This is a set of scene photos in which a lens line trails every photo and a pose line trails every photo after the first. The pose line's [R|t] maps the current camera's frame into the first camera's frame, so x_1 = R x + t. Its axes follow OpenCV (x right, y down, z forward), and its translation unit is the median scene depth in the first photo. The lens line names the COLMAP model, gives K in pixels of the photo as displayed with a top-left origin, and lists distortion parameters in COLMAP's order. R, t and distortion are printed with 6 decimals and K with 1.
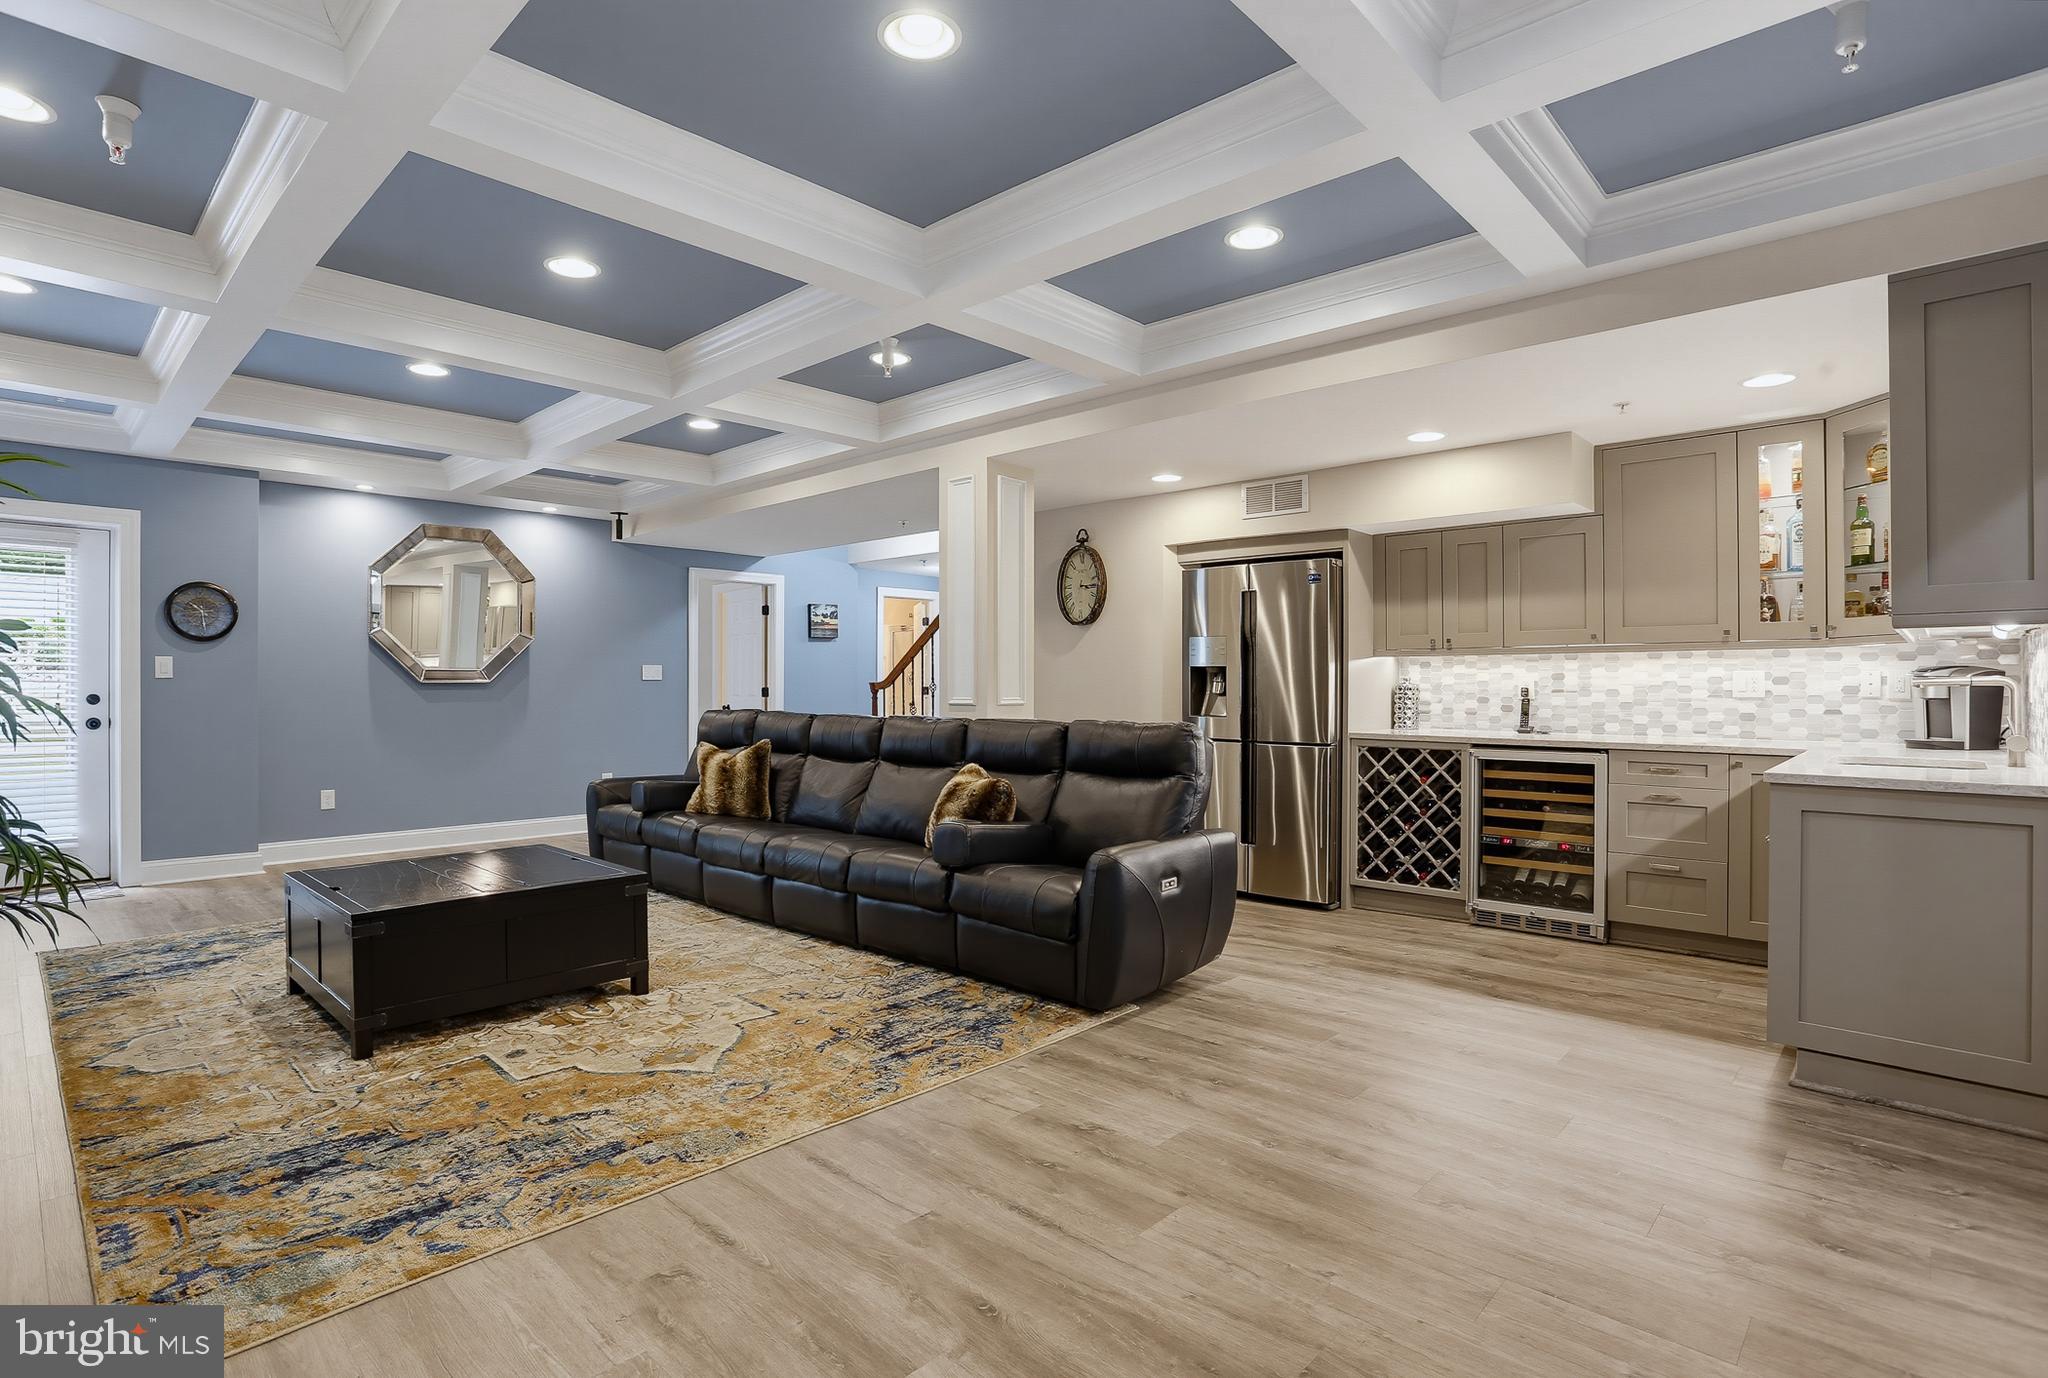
lens RADIAL K [[1013.4, 0, 1017.5], [0, 1013.4, 691.2], [0, 0, 1]] dist [-0.081564, 0.038370]
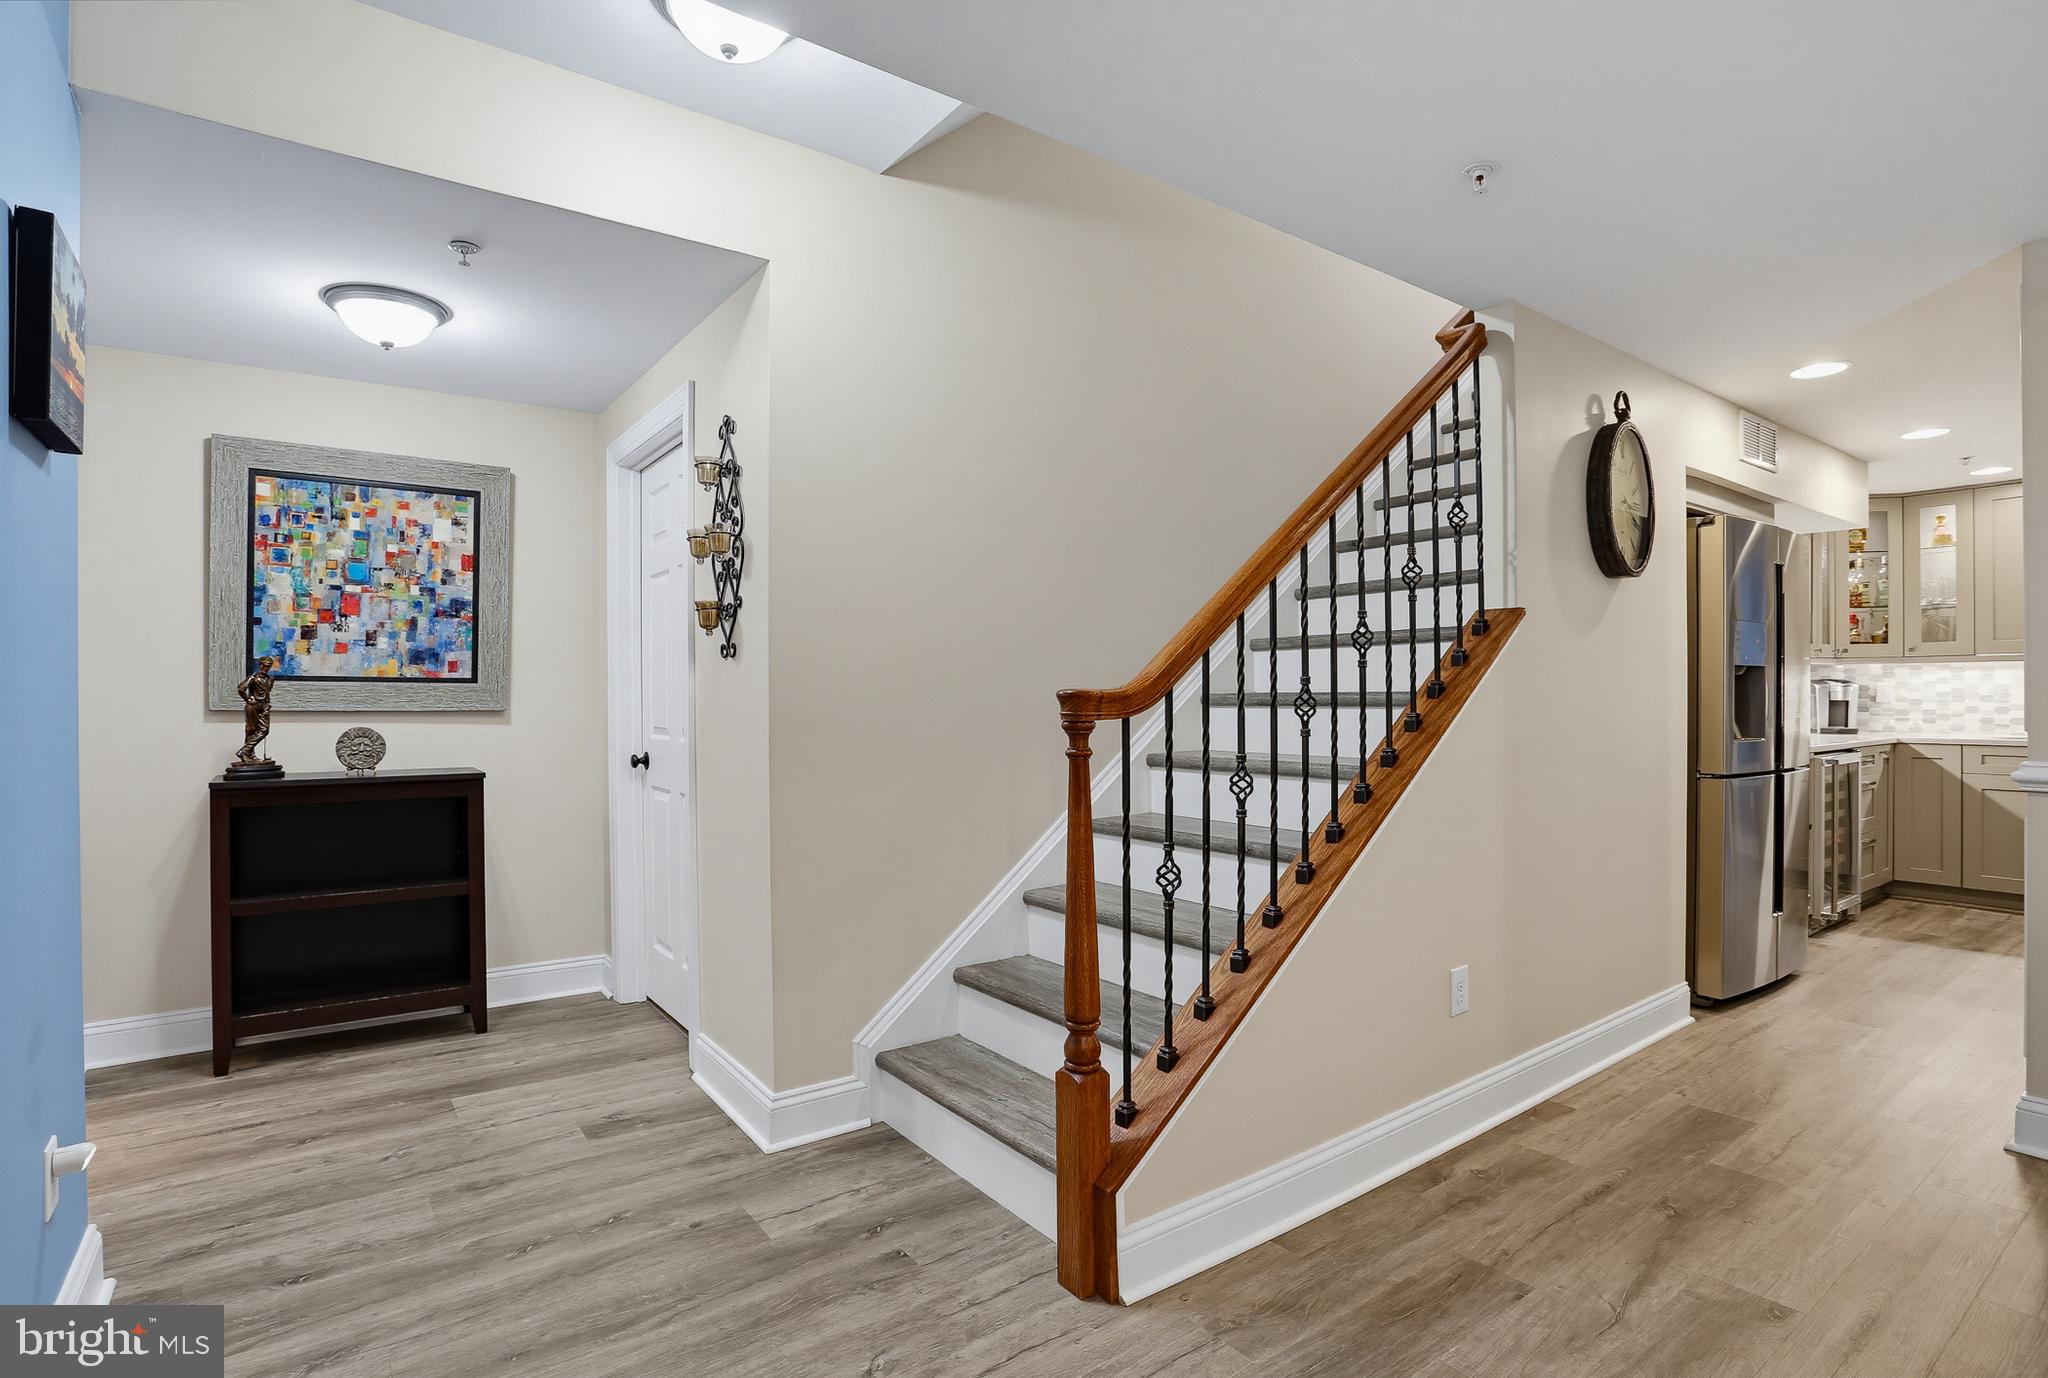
lens RADIAL K [[1013.4, 0, 1017.5], [0, 1013.4, 691.2], [0, 0, 1]] dist [-0.081564, 0.038370]
pose [[0.193552, 0.002220, 0.981088, -0.626671], [0.012123, 0.999916, -0.004654, -0.012105], [-0.981015, 0.012795, 0.193508, 1.545762]]
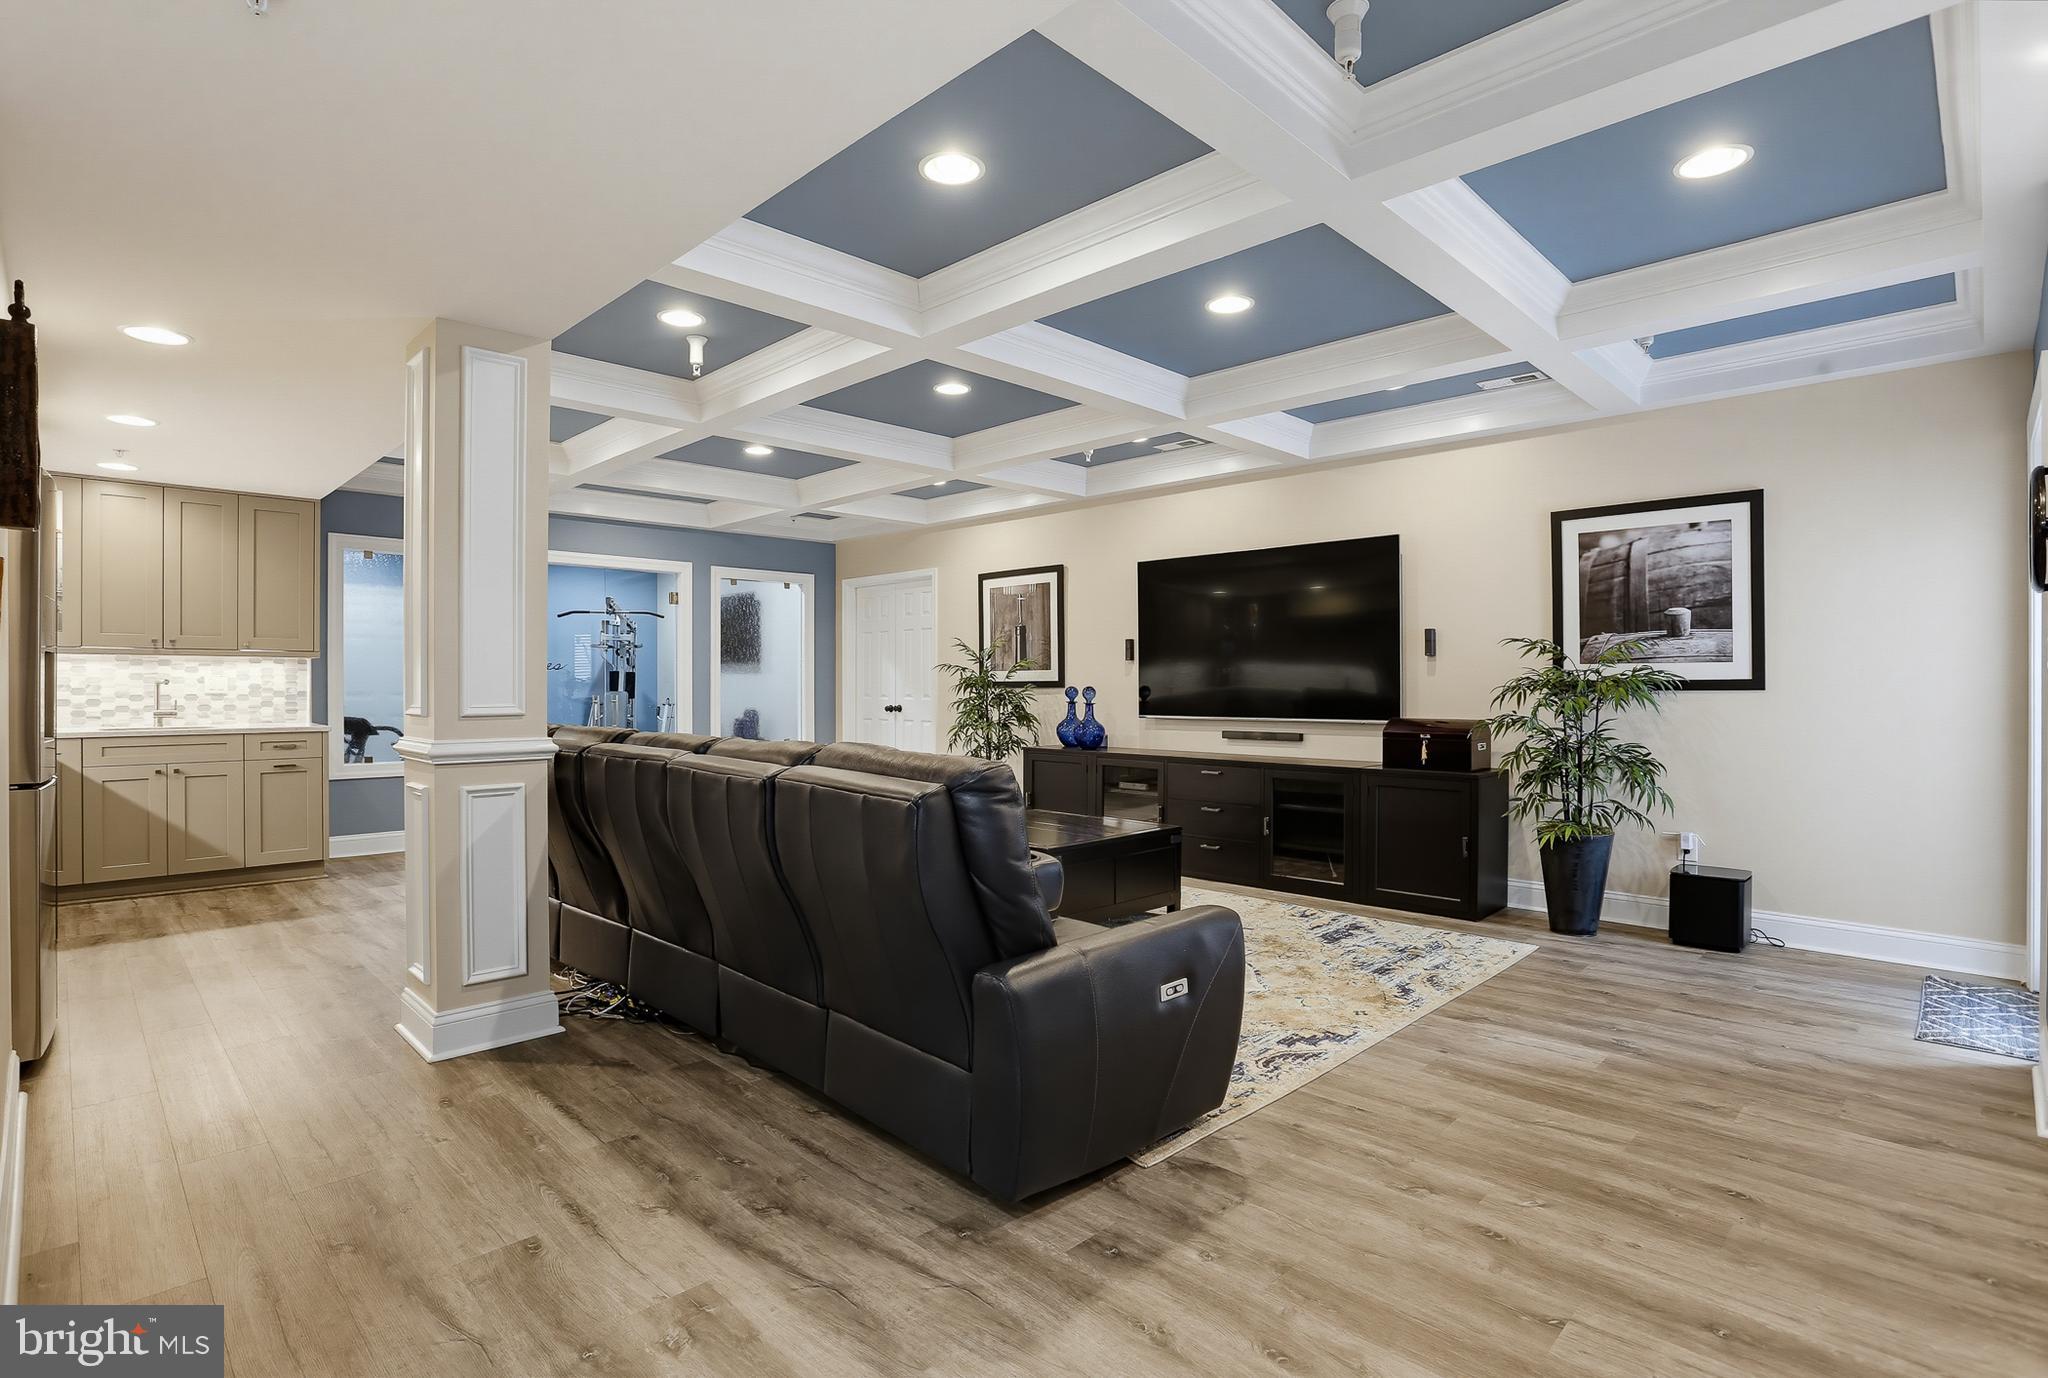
lens RADIAL K [[1013.4, 0, 1017.5], [0, 1013.4, 691.2], [0, 0, 1]] dist [-0.081564, 0.038370]
pose [[-0.999495, -0.000931, 0.031752, -0.423104], [-0.000444, 0.999882, 0.015356, -0.012680], [-0.031762, 0.015334, -0.999378, 1.744480]]
